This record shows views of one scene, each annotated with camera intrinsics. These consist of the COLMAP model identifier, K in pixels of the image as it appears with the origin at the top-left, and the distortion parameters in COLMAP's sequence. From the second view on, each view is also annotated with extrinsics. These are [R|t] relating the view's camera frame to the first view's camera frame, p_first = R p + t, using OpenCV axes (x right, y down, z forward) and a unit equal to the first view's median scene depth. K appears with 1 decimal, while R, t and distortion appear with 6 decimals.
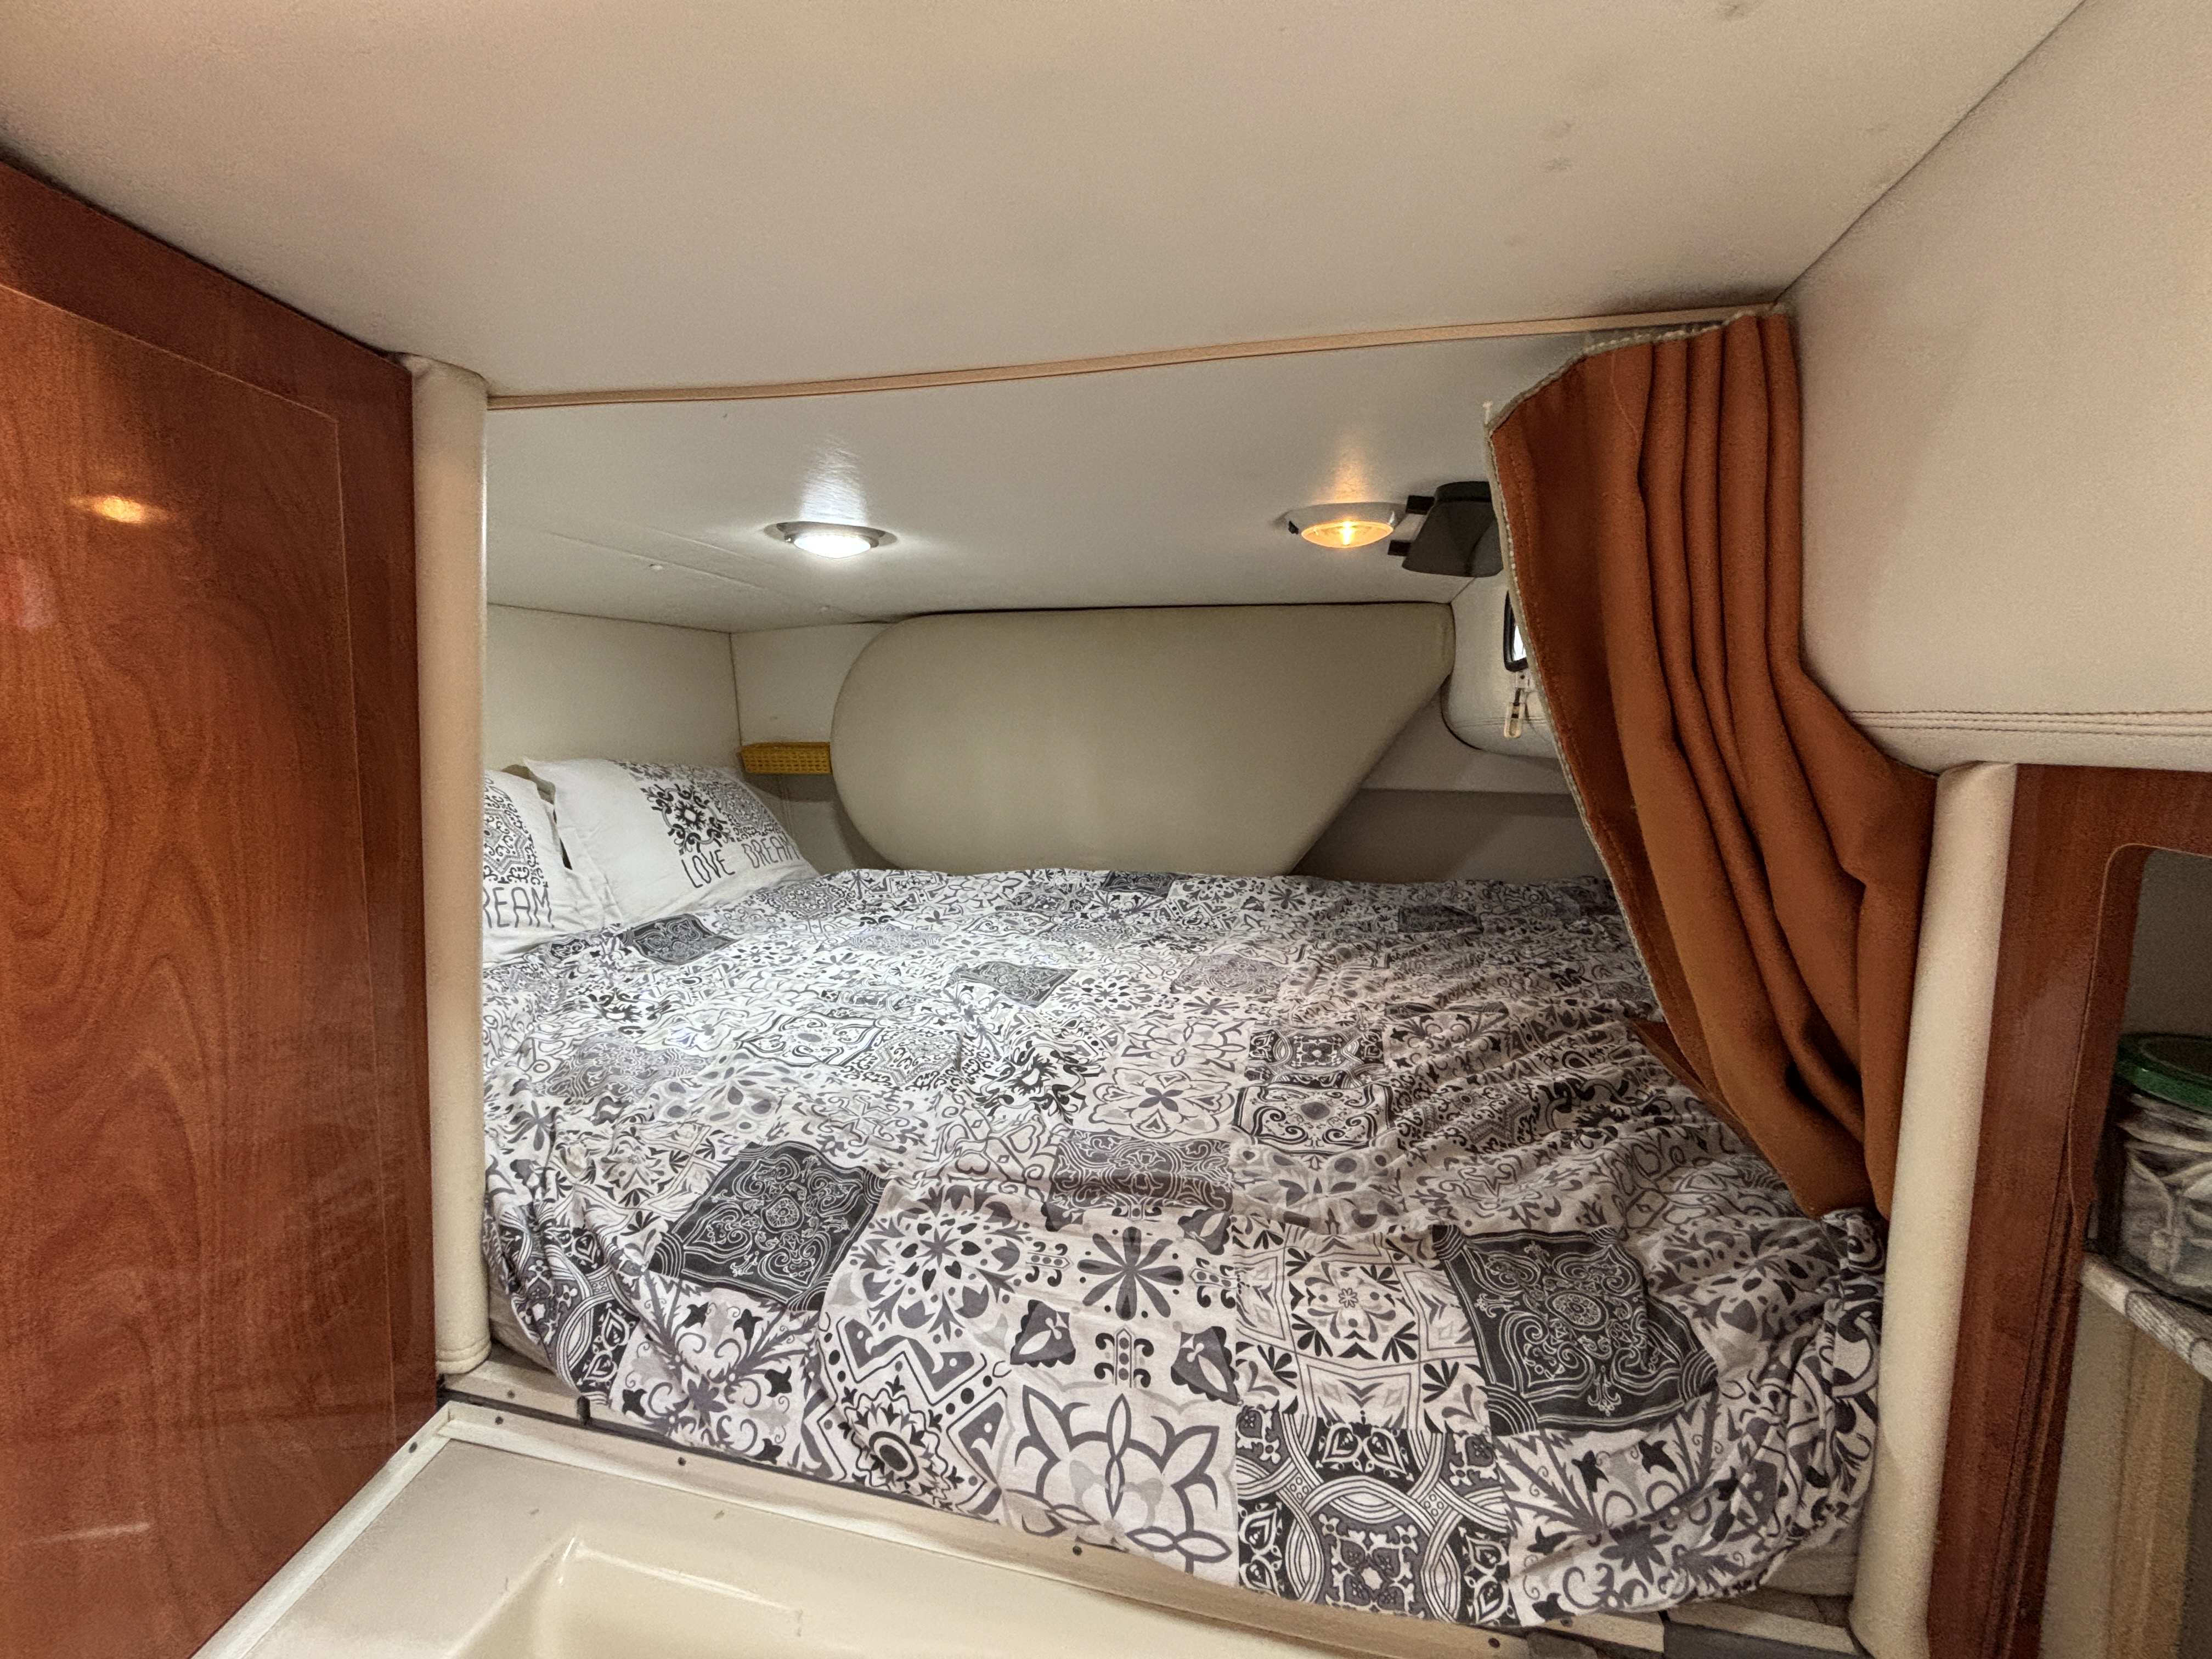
lens RADIAL K [[883.0, 0, 1140.0], [0, 883.0, 826.9], [0, 0, 1]] dist [-0.025488, 0.019454]
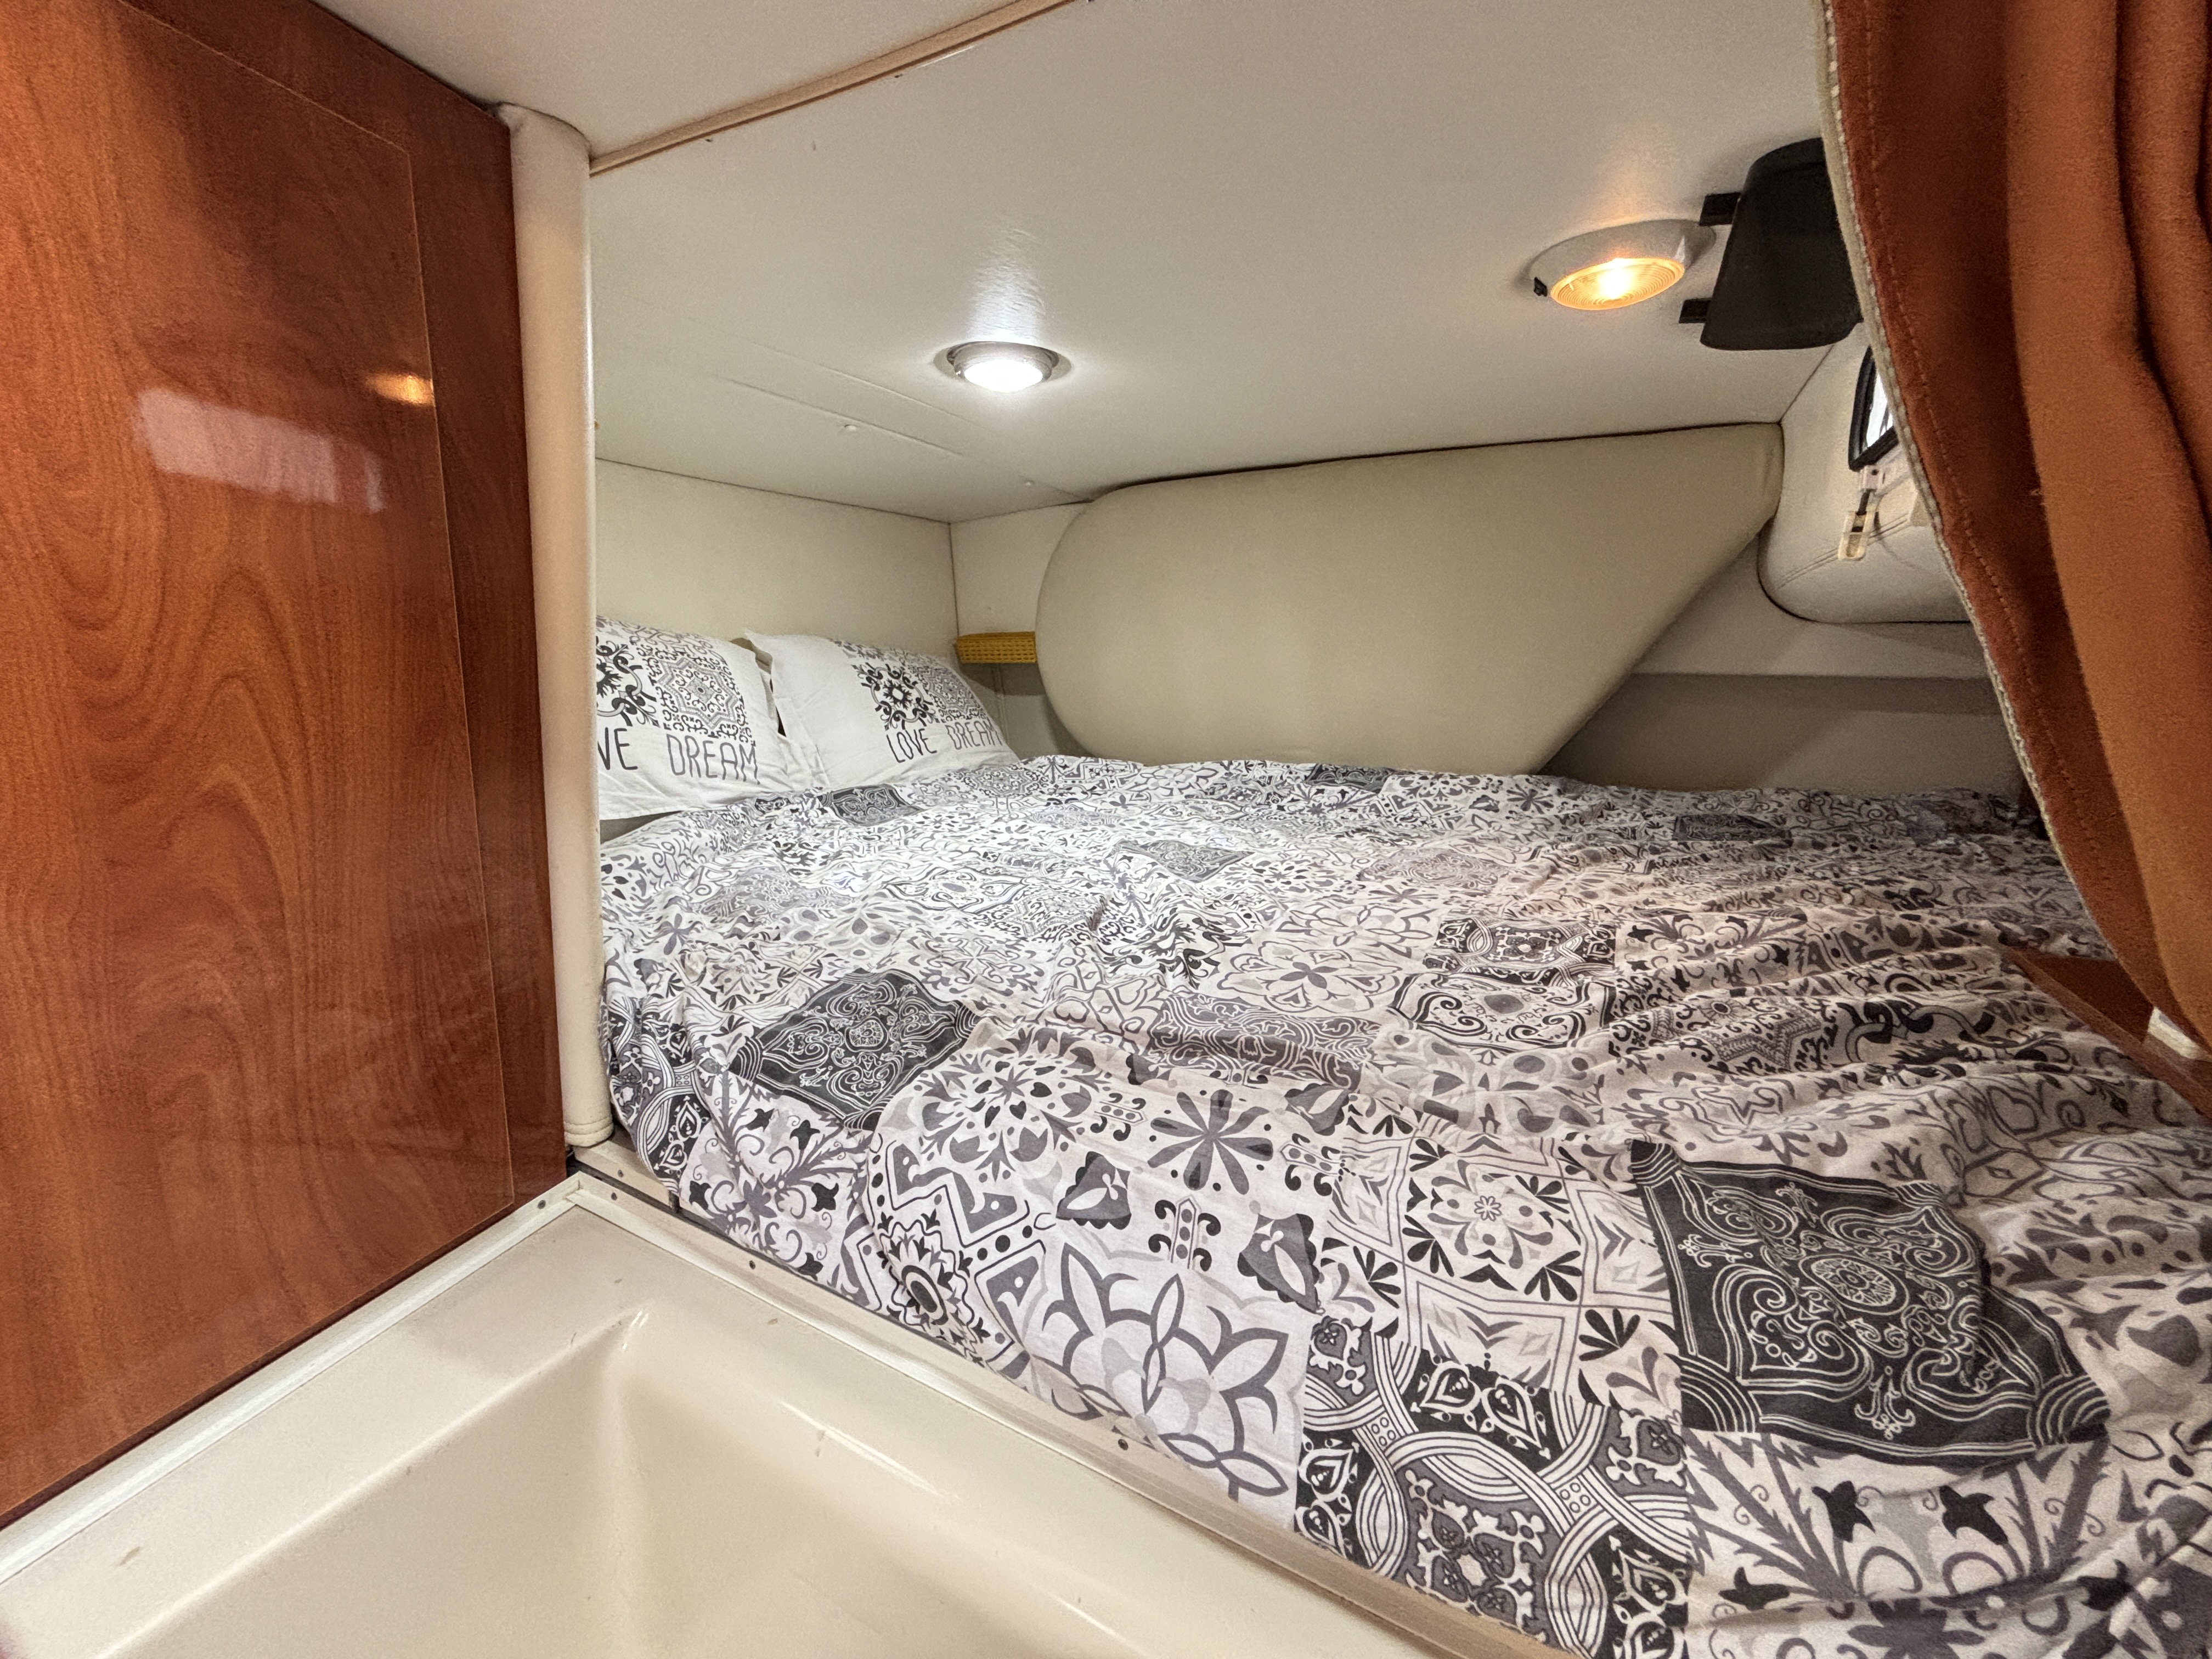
lens RADIAL K [[923.3, 0, 1105.5], [0, 923.3, 807.0], [0, 0, 1]] dist [0.005037, -0.000614]
pose [[0.960293, 0.046899, -0.275023, 0.118328], [-0.025020, 0.996275, 0.082529, 0.134372], [0.277868, -0.072371, 0.957889, 0.175729]]
